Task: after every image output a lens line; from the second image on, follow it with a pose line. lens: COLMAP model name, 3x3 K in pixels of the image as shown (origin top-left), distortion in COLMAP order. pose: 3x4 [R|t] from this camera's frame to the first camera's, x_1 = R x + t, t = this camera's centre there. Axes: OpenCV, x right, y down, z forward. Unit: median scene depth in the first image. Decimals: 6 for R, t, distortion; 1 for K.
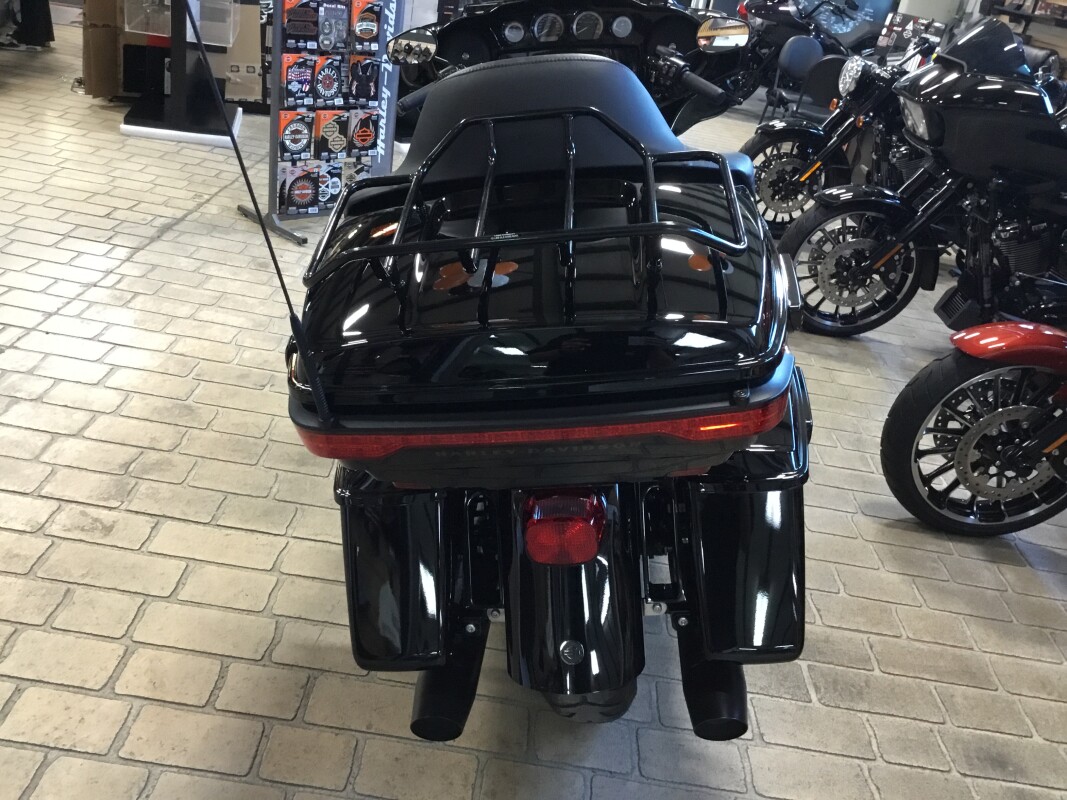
lens RADIAL K [[969.1, 0, 533.5], [0, 969.1, 400.0], [0, 0, 1]] dist [0.102169, -0.173215]
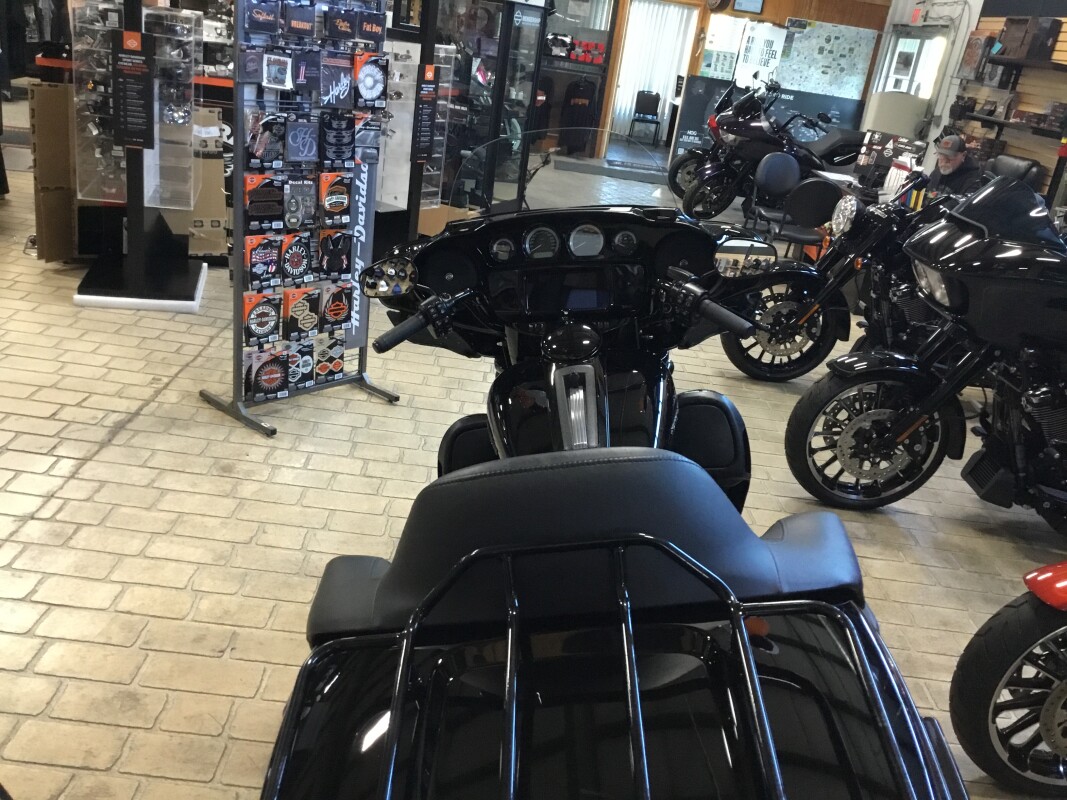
lens RADIAL K [[959.5, 0, 533.5], [0, 959.5, 400.0], [0, 0, 1]] dist [0.128047, -0.227943]
pose [[0.998888, -0.040698, 0.023786, -0.012372], [0.042441, 0.996043, -0.078089, -0.110577], [-0.020514, 0.079012, 0.996663, 0.092221]]
